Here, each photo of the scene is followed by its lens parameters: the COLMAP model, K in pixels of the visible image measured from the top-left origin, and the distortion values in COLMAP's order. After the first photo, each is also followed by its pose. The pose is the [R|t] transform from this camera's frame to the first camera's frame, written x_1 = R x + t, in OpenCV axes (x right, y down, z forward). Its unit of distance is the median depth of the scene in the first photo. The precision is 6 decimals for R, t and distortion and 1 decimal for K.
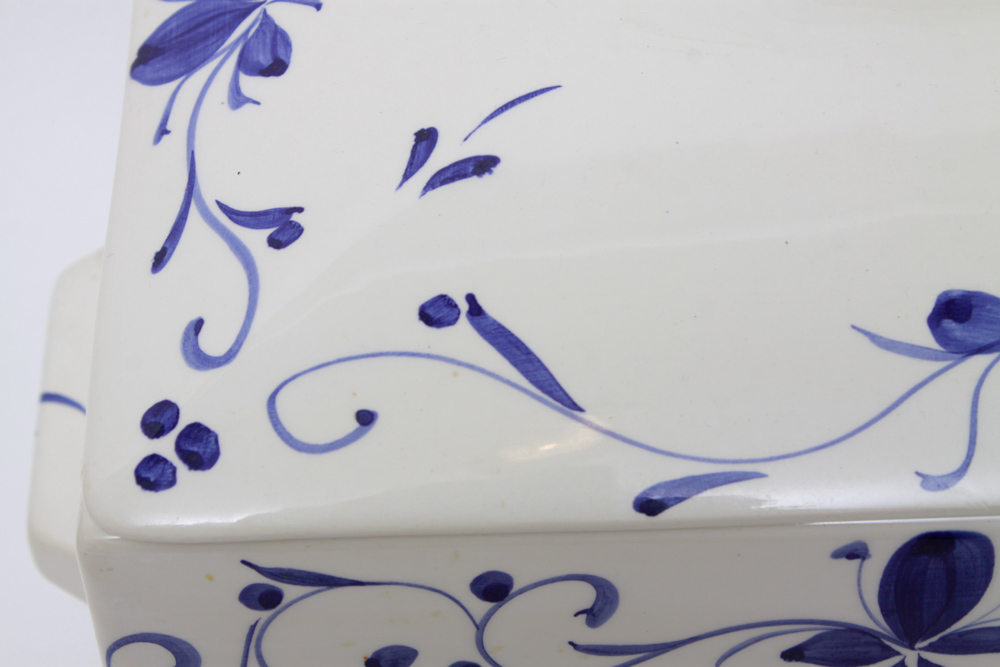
lens RADIAL K [[2362.7, 0, 500.0], [0, 2362.7, 333.5], [0, 0, 1]] dist [0.050879, 0.227601]
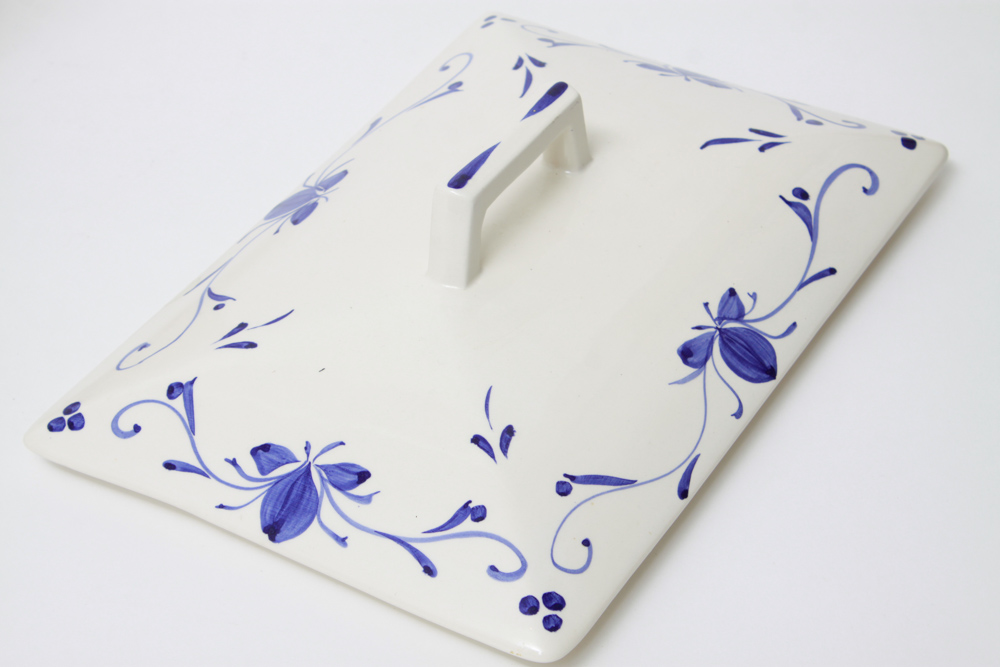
lens RADIAL K [[2362.7, 0, 500.0], [0, 2362.7, 333.5], [0, 0, 1]] dist [0.050879, 0.227601]
pose [[0.552994, -0.538700, 0.635610, -1.272923], [0.622004, 0.774486, 0.115245, -0.379593], [-0.554353, 0.331622, 0.763360, -0.587865]]
